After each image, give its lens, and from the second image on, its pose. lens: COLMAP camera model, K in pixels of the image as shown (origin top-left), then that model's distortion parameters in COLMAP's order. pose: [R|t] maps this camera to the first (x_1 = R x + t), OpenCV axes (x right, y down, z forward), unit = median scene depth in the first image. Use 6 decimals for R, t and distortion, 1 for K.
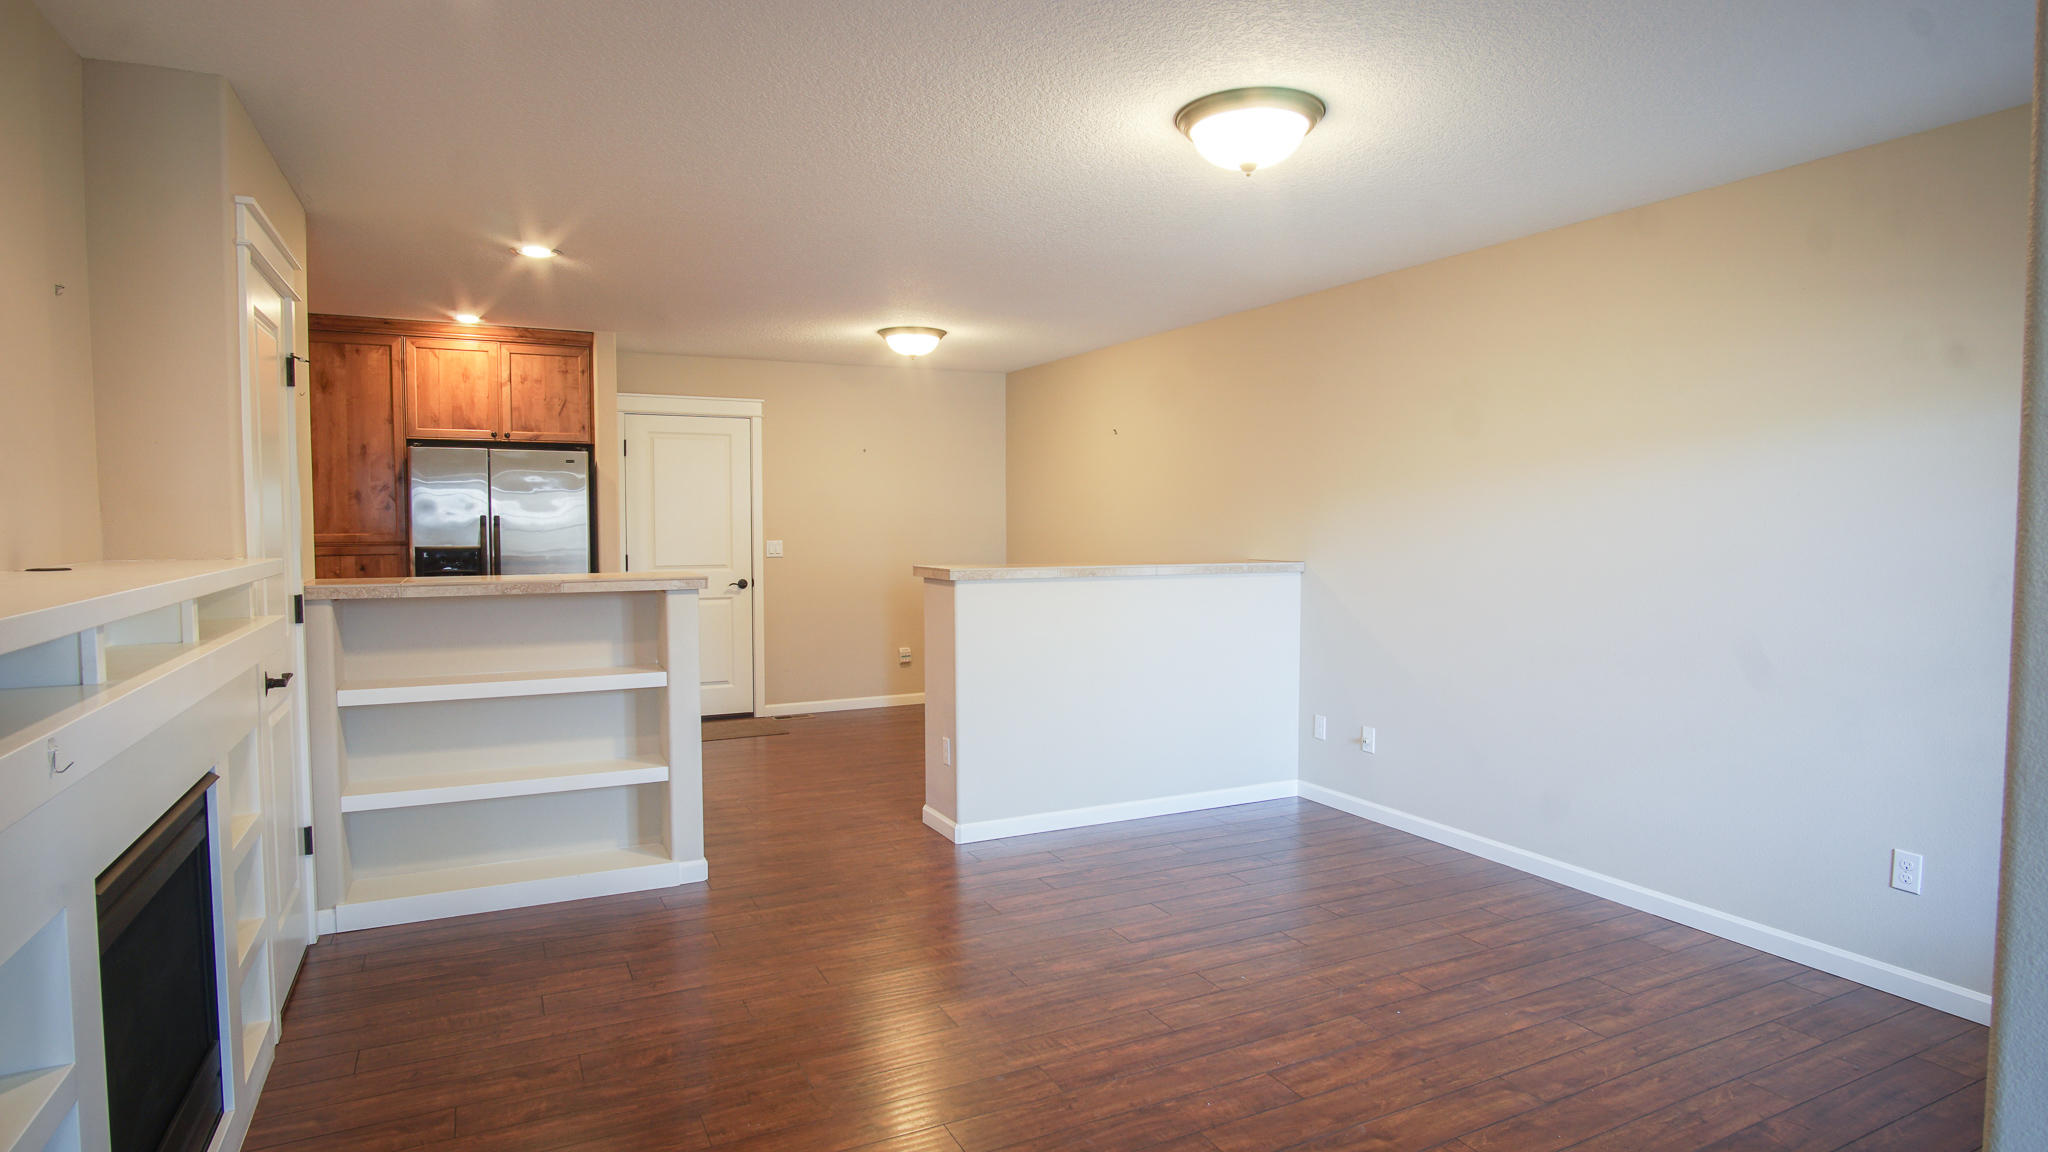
lens RADIAL K [[1093.6, 0, 1019.9], [0, 1093.6, 567.0], [0, 0, 1]] dist [-0.033528, 0.009495]
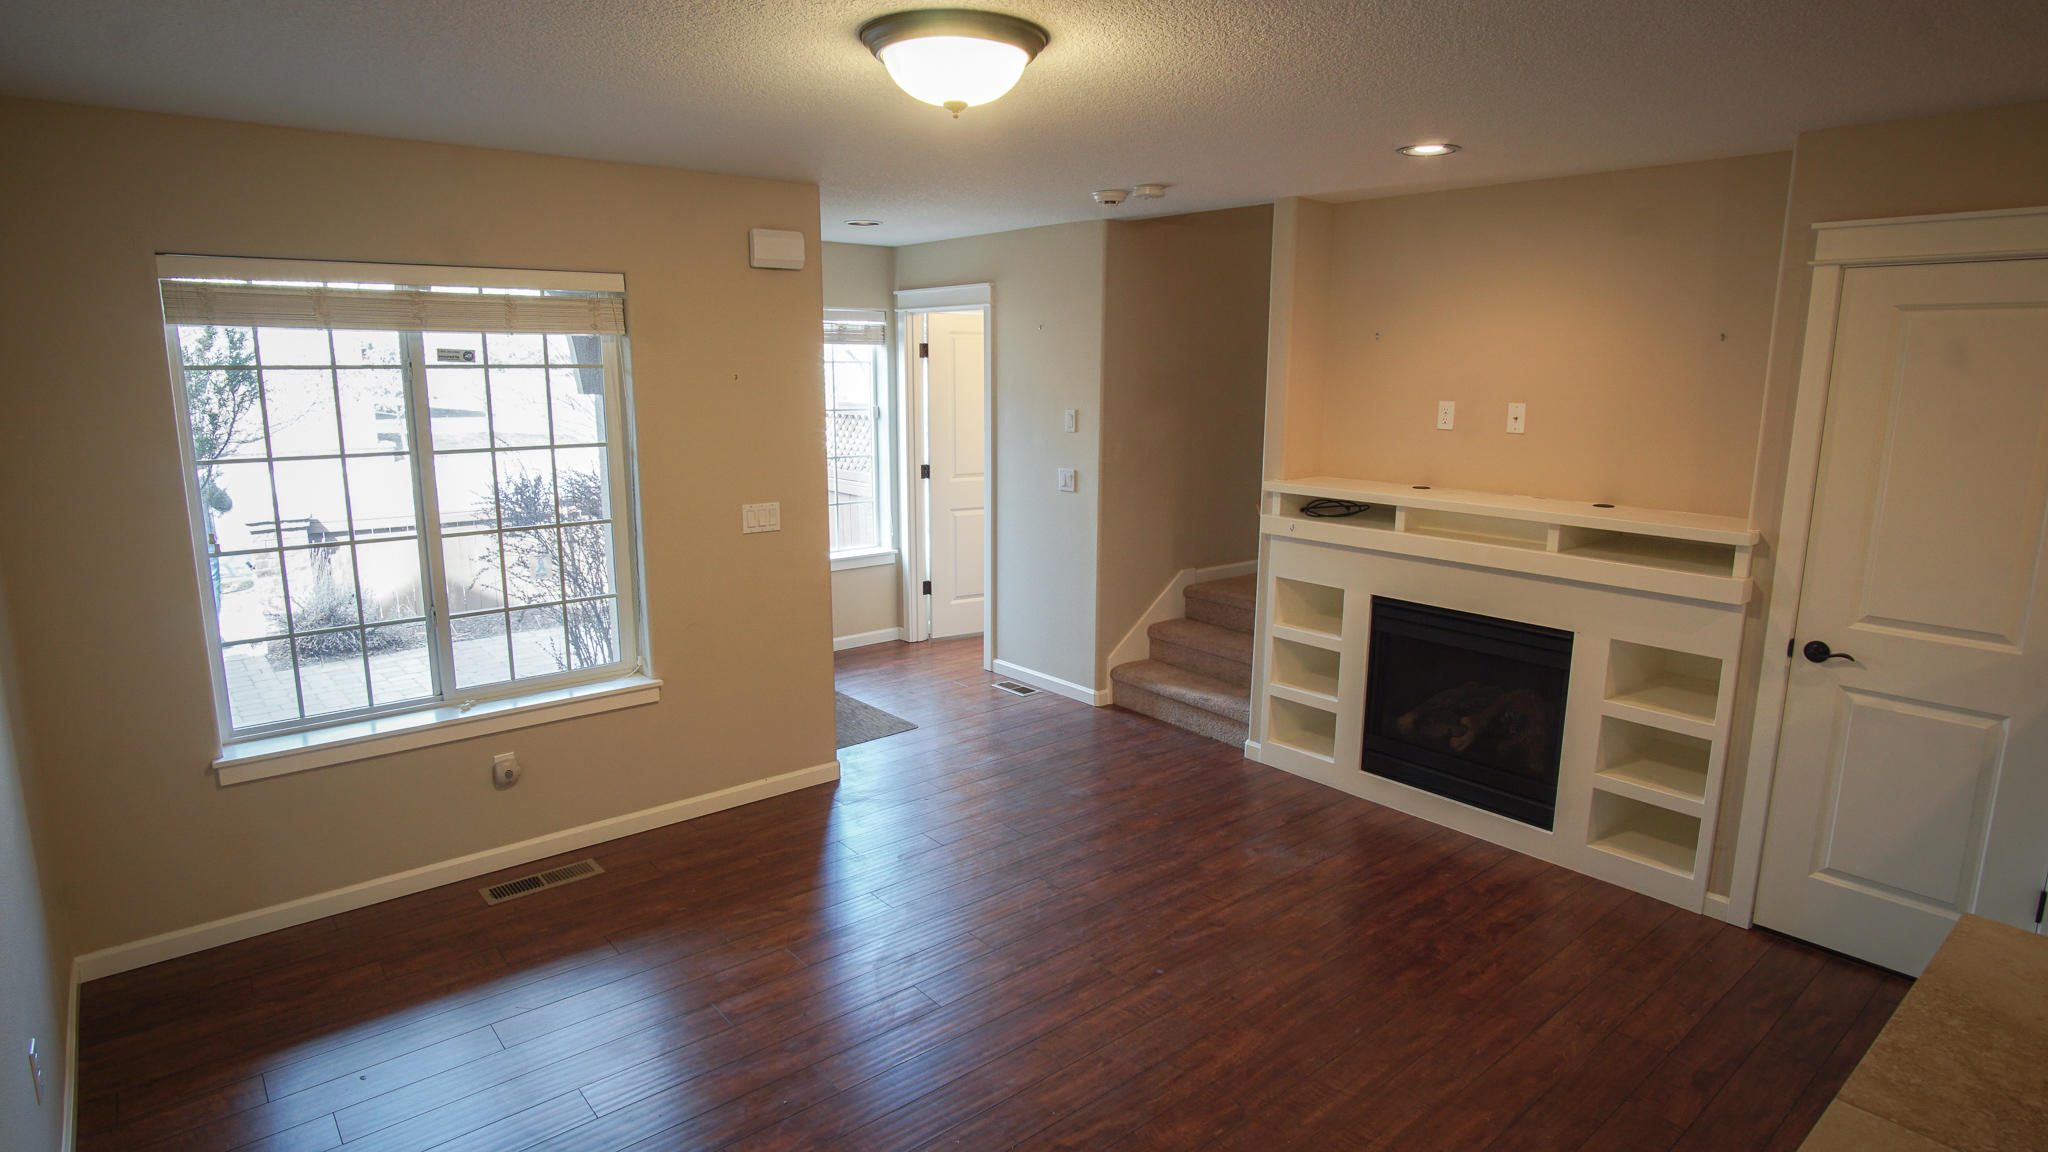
lens RADIAL K [[1093.6, 0, 1018.8], [0, 1093.6, 572.5], [0, 0, 1]] dist [-0.033528, 0.009495]
pose [[-0.972979, 0.041365, -0.227159, 0.174696], [-0.013605, 0.971842, 0.235242, -0.108275], [0.230493, 0.231976, -0.945019, 0.890441]]
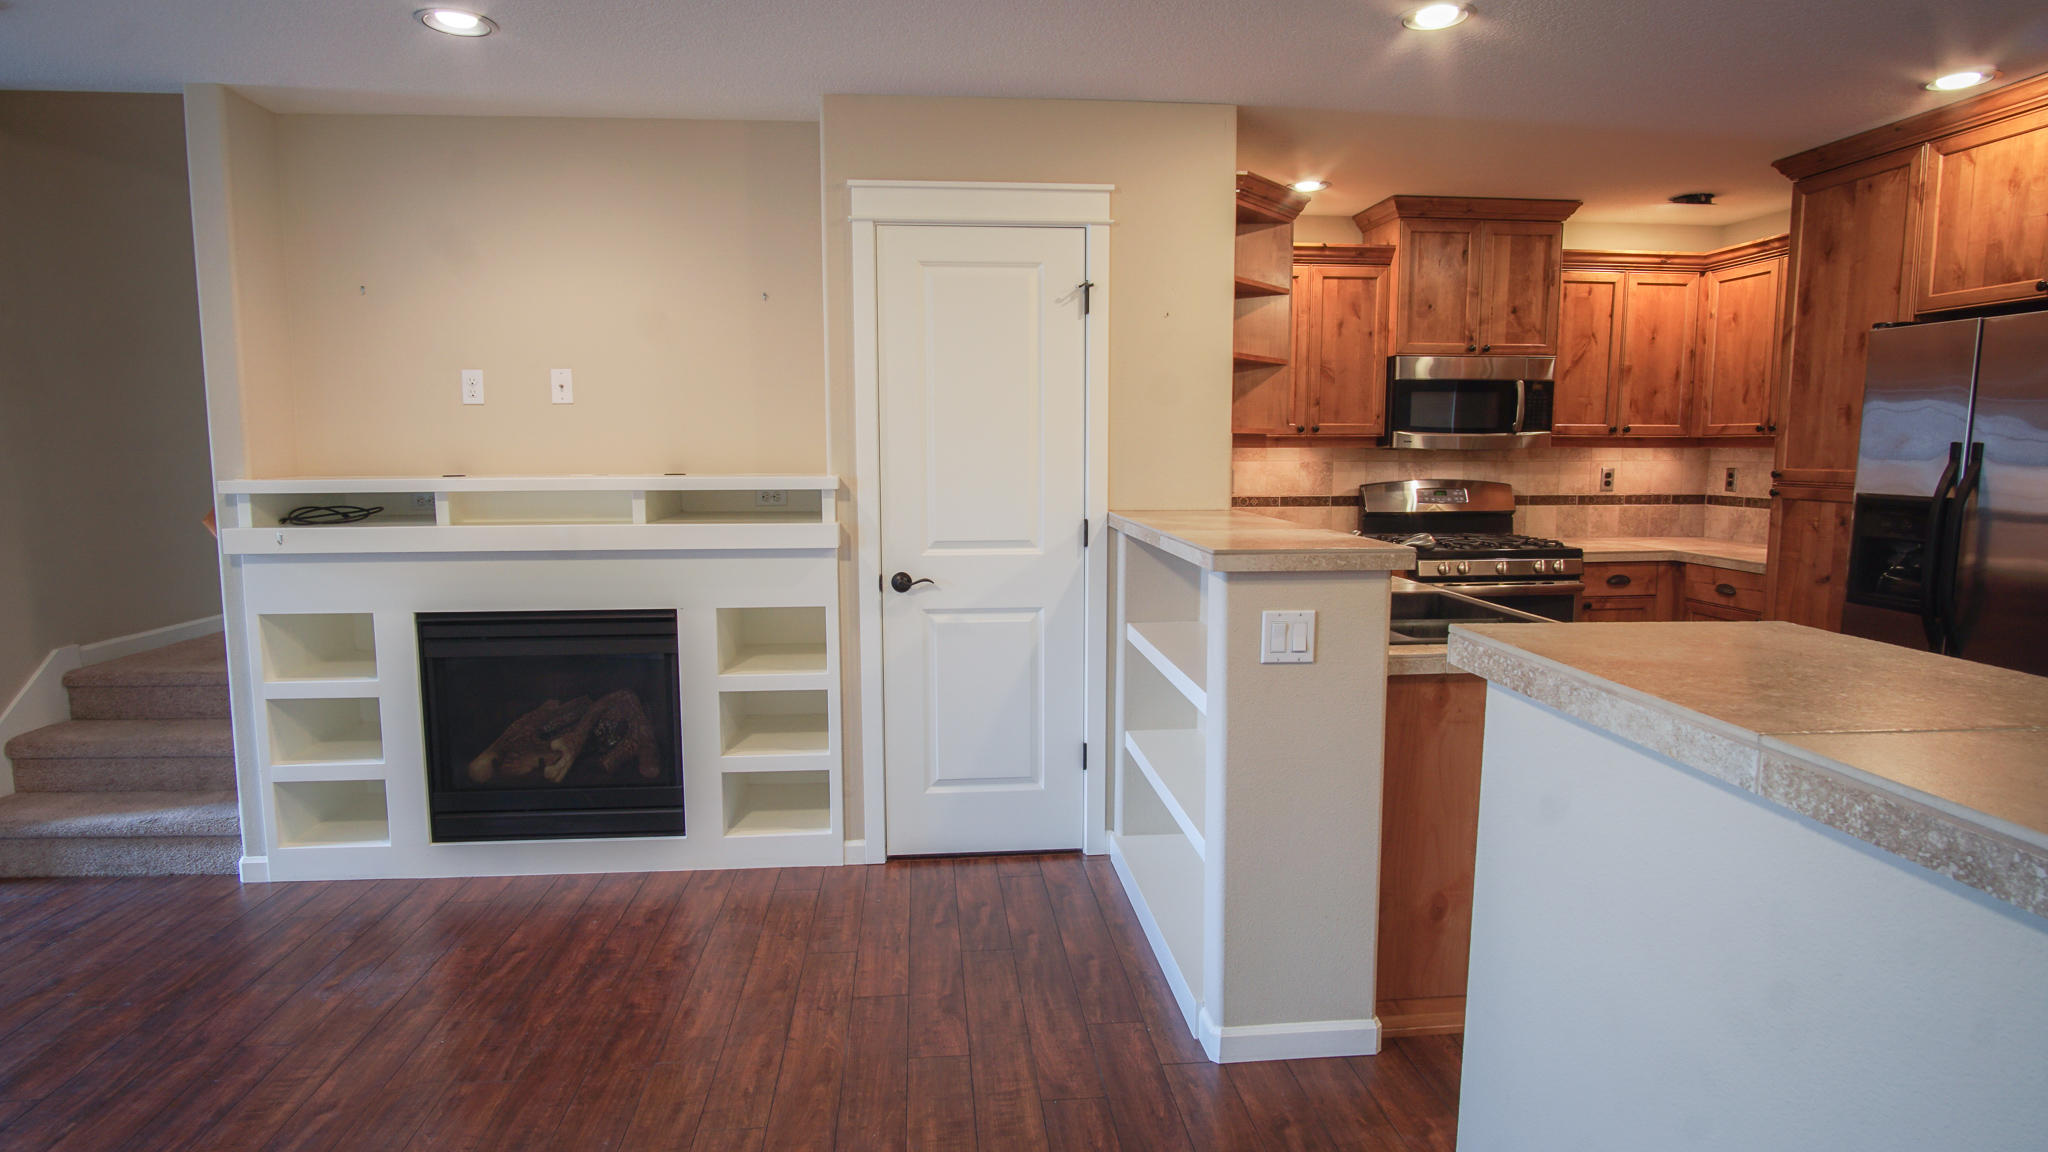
lens RADIAL K [[1093.6, 0, 1020.0], [0, 1093.6, 572.3], [0, 0, 1]] dist [-0.033528, 0.009495]
pose [[-0.363618, 0.108444, -0.925215, 0.183530], [-0.042058, 0.990277, 0.132599, -0.033829], [0.930598, 0.087128, -0.355521, 0.748931]]
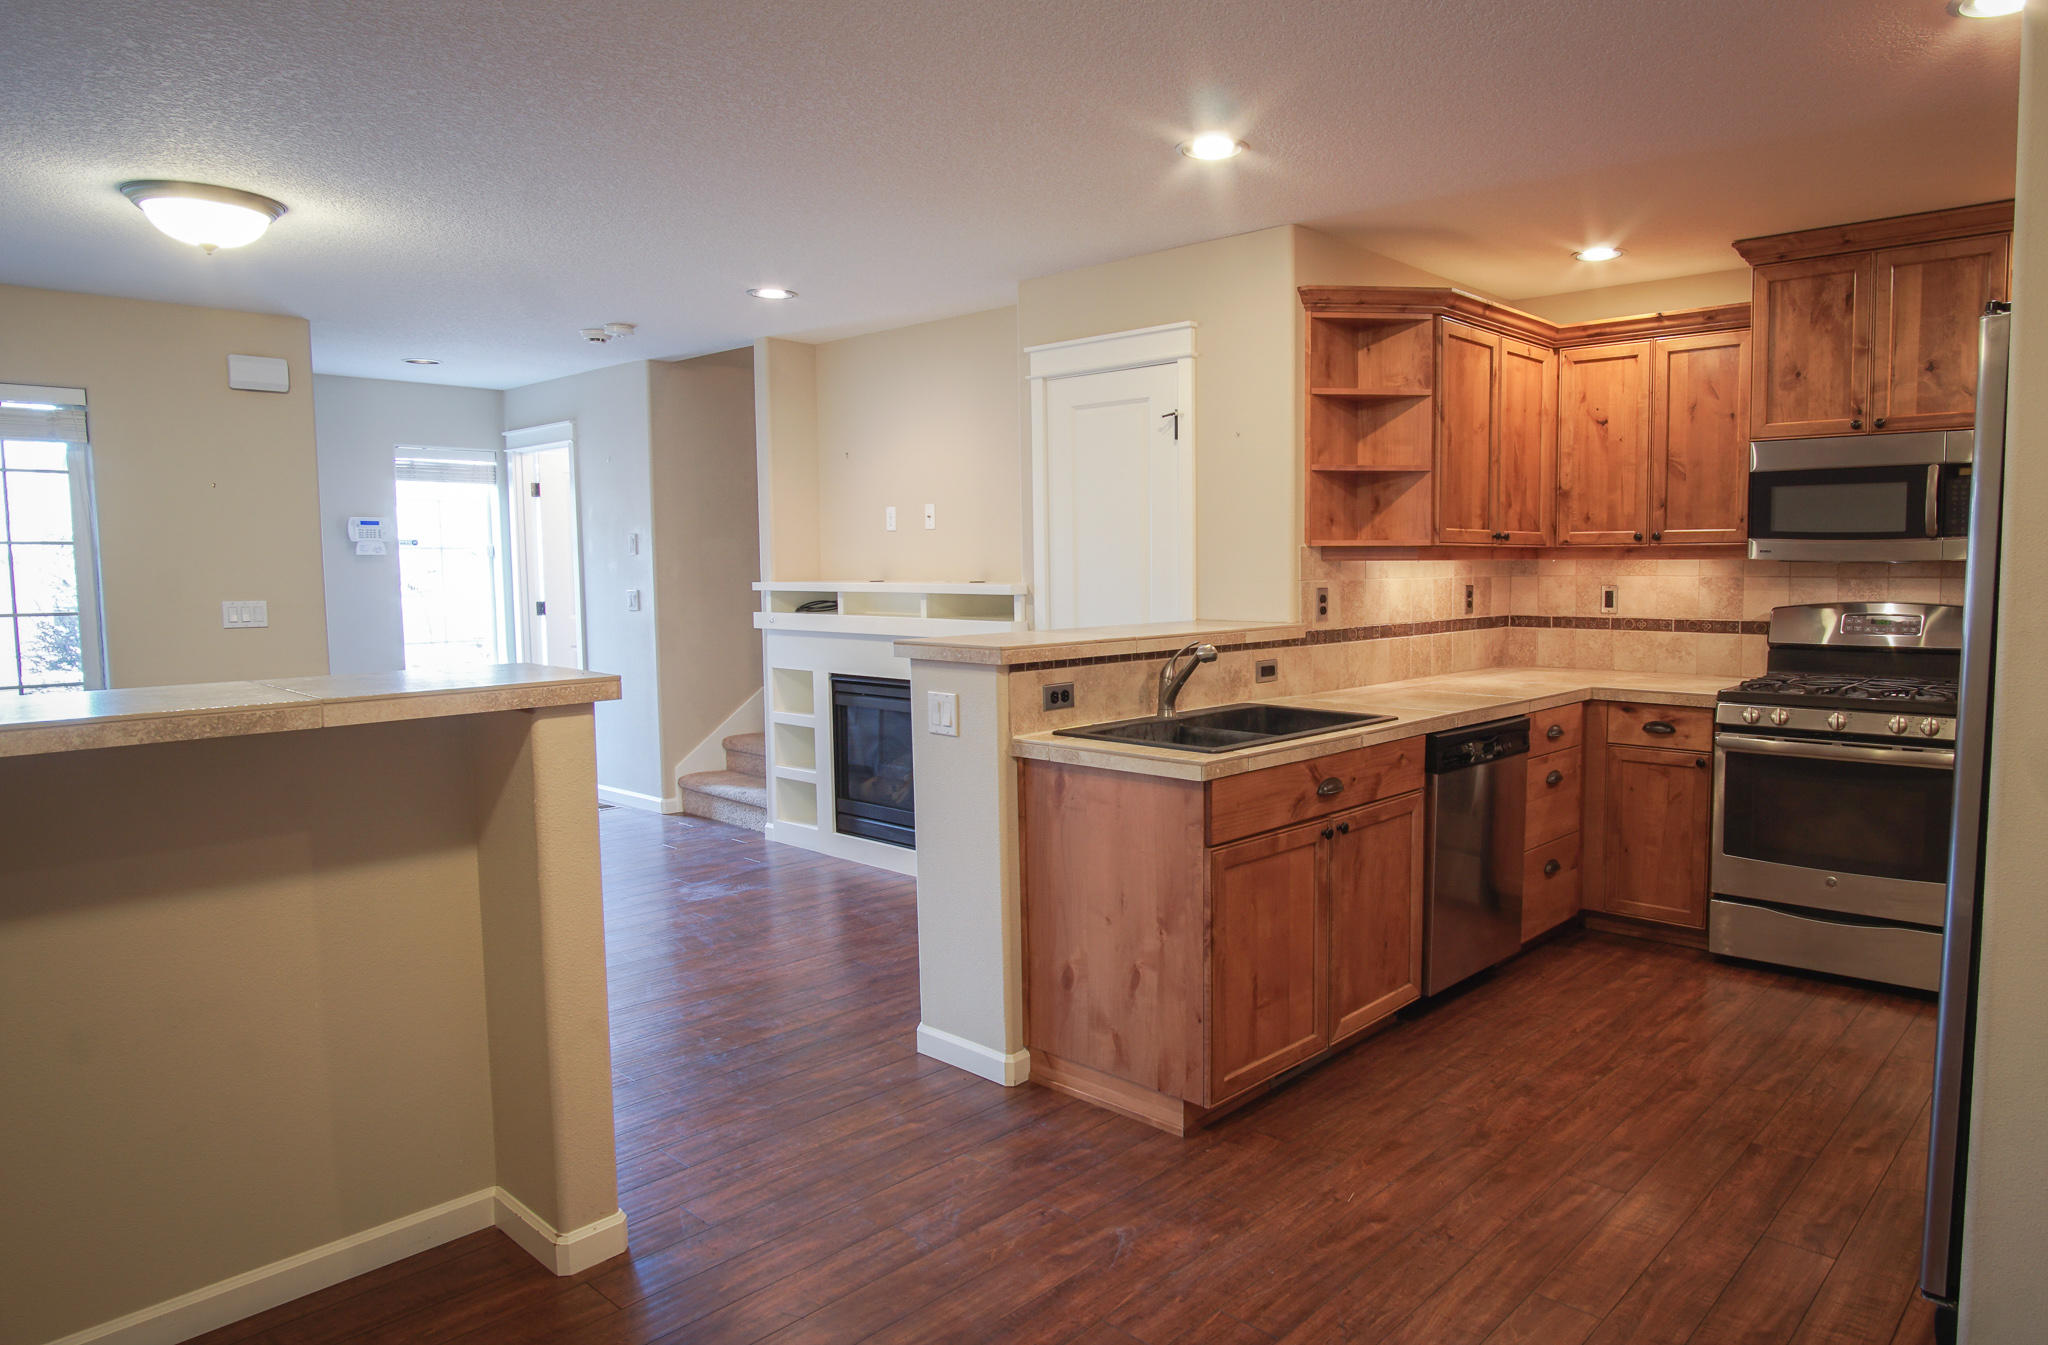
lens RADIAL K [[1275.8, 0, 1184.0], [0, 1275.8, 665.1], [0, 0, 1]] dist [-0.027961, 0.000091]
pose [[-0.916934, 0.038313, -0.397195, -0.082833], [-0.012607, 0.992102, 0.124800, -0.056683], [0.398839, 0.119441, -0.909209, 1.255951]]
